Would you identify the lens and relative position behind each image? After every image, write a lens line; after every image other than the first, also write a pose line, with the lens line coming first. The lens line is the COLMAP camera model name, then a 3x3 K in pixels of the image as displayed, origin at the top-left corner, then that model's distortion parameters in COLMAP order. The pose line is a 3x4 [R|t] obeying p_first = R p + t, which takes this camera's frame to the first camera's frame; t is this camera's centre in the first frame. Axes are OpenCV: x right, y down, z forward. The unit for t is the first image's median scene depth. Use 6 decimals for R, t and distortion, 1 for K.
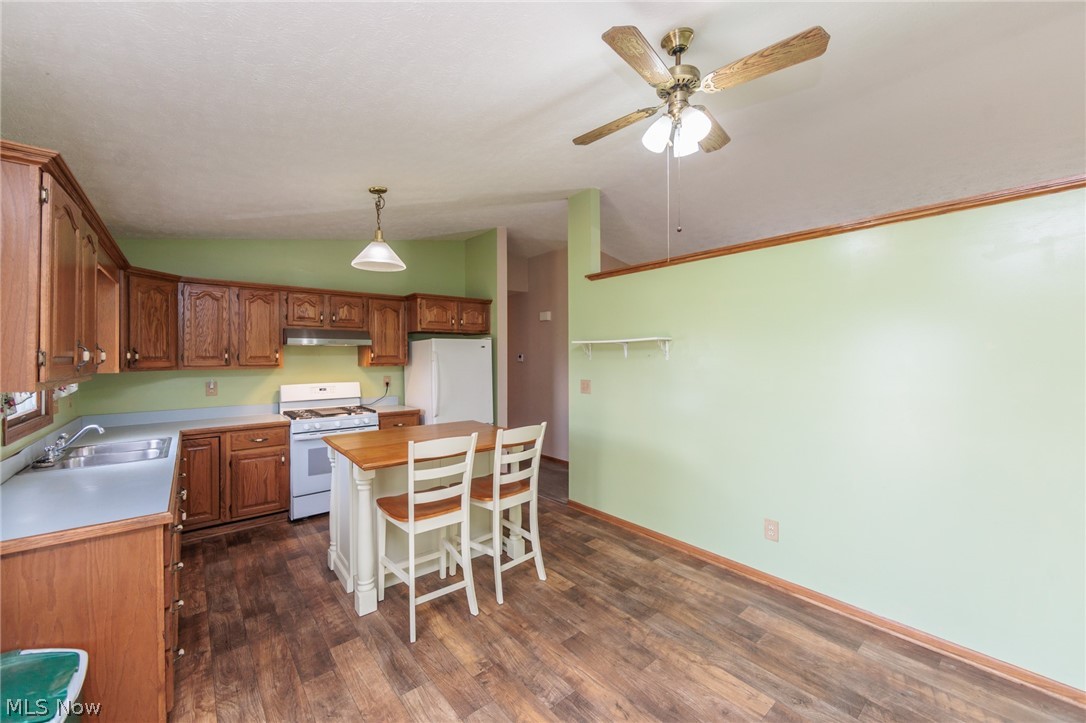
lens RADIAL K [[425.0, 0, 544.5], [0, 425.0, 338.3], [0, 0, 1]] dist [-0.000434, -0.000225]
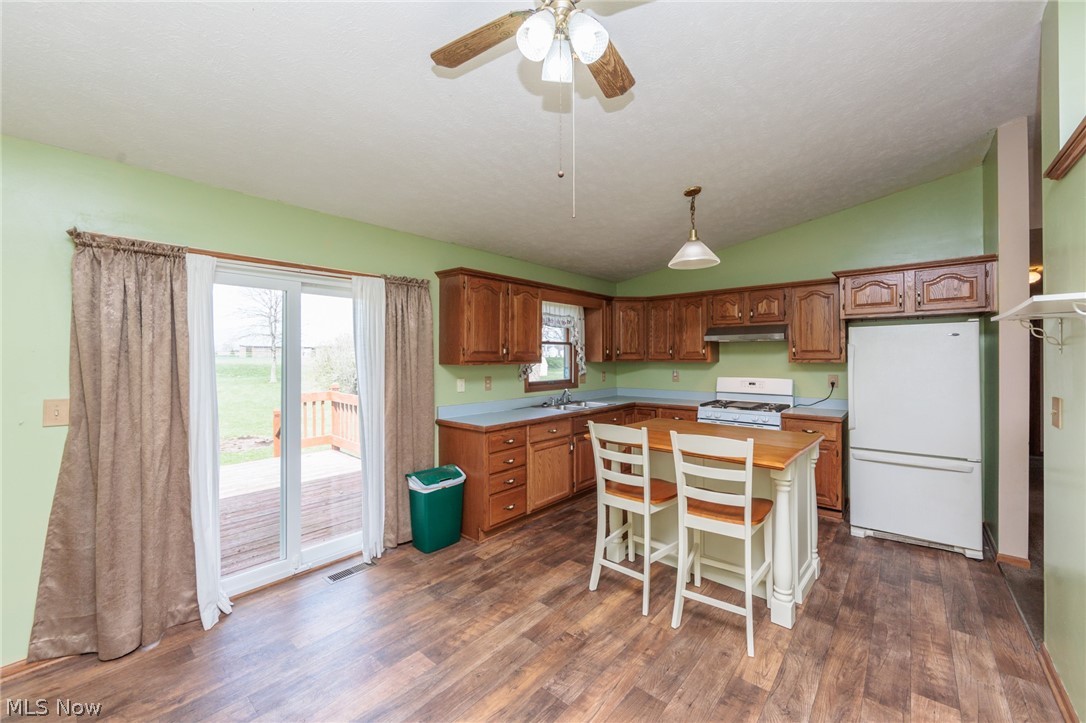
lens RADIAL K [[420.1, 0, 544.3], [0, 420.1, 358.0], [0, 0, 1]] dist [-0.001650, 0.000209]
pose [[0.159765, 0.011734, -0.987085, 0.584236], [0.048295, 0.998639, 0.019688, 0.020069], [0.985973, -0.050816, 0.158981, 0.499012]]
